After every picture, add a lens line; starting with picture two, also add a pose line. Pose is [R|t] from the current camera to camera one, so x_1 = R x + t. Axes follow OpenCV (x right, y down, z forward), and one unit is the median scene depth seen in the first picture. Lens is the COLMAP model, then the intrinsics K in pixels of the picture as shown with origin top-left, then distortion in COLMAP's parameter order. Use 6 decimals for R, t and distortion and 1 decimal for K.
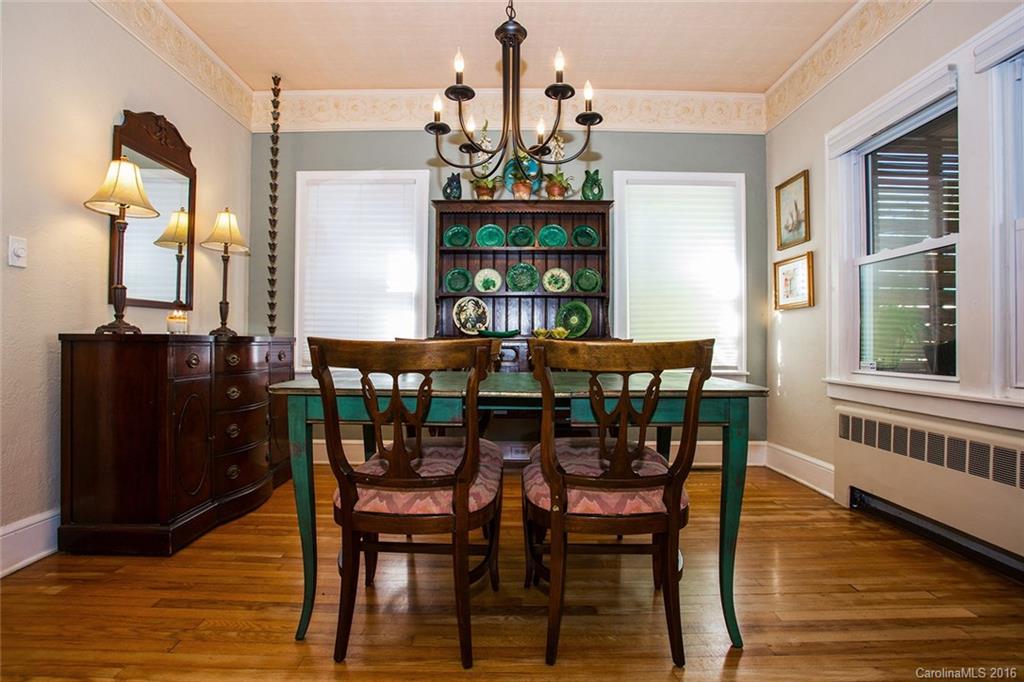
lens RADIAL K [[511.0, 0, 503.6], [0, 511.0, 341.0], [0, 0, 1]] dist [-0.074650, 0.032890]
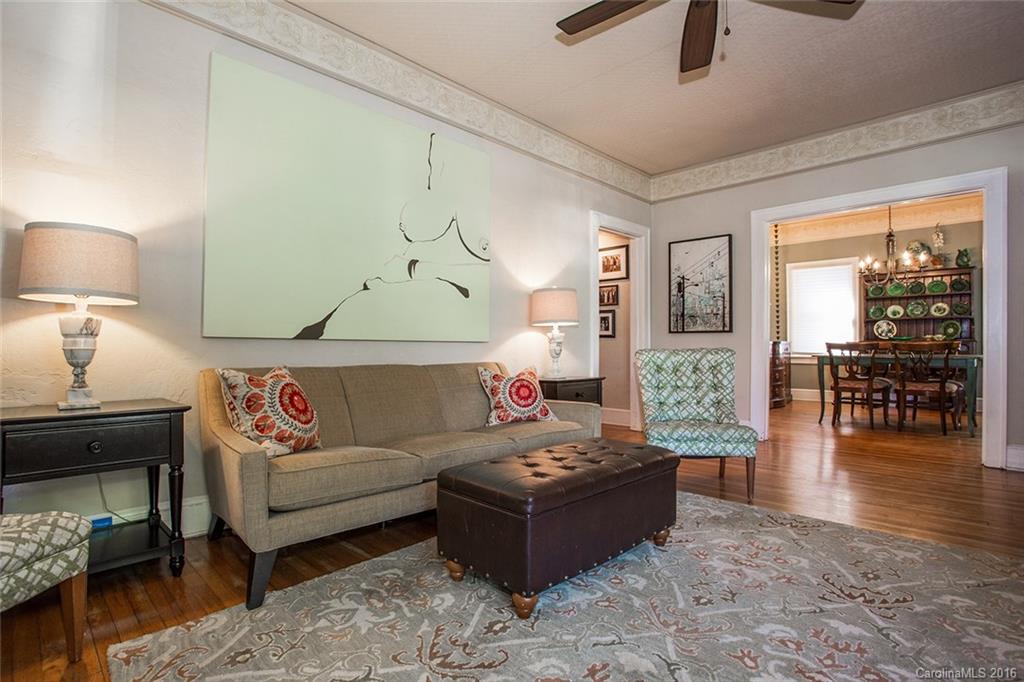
lens RADIAL K [[511.0, 0, 503.6], [0, 511.0, 341.0], [0, 0, 1]] dist [-0.074650, 0.032890]
pose [[0.714942, -0.010316, -0.699108, 0.227529], [0.010298, 0.999938, -0.004224, -0.011384], [0.699108, -0.004180, 0.715004, -1.484858]]
